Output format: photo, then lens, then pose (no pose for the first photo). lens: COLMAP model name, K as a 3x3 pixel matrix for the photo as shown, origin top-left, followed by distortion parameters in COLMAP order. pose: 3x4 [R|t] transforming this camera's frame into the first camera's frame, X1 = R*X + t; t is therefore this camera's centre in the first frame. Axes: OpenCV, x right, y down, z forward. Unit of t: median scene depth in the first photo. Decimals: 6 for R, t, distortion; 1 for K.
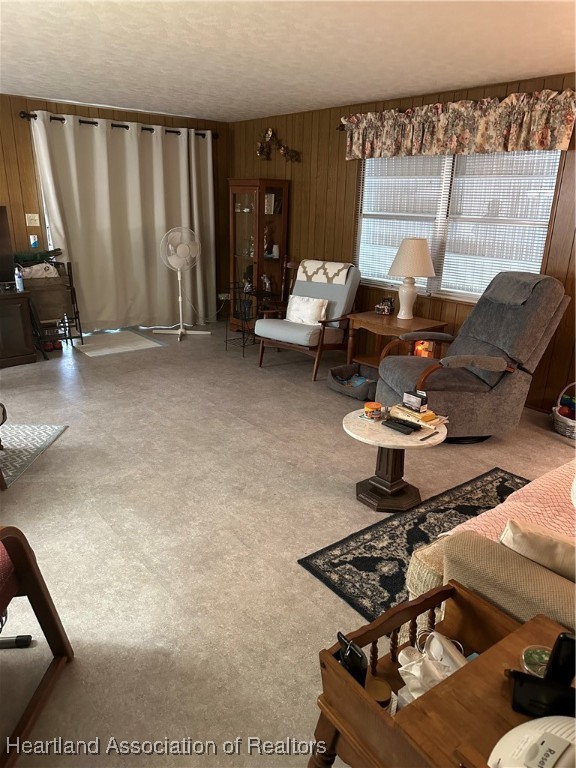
lens RADIAL K [[546.7, 0, 289.0], [0, 546.7, 383.7], [0, 0, 1]] dist [0.039114, -0.021464]
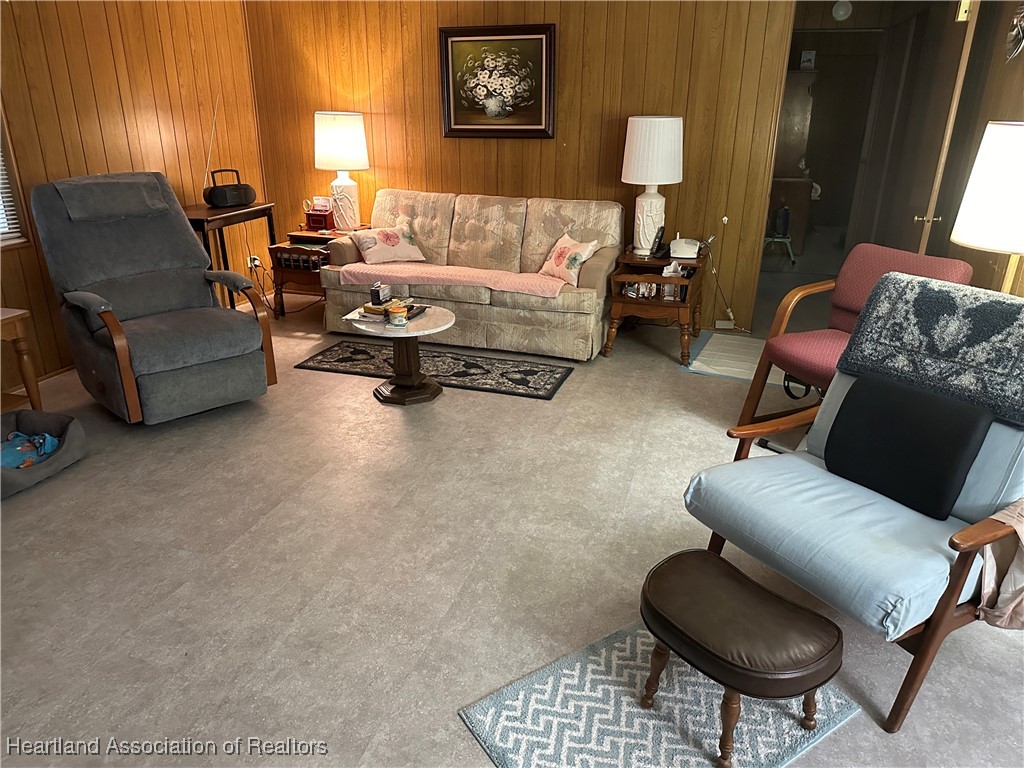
lens RADIAL K [[728.9, 0, 512.5], [0, 728.9, 386.1], [0, 0, 1]] dist [0.039114, -0.021464]
pose [[-0.561511, -0.328391, 0.759516, -0.922426], [0.232367, 0.818366, 0.525625, -0.453865], [-0.794173, 0.471631, -0.383214, 1.339789]]
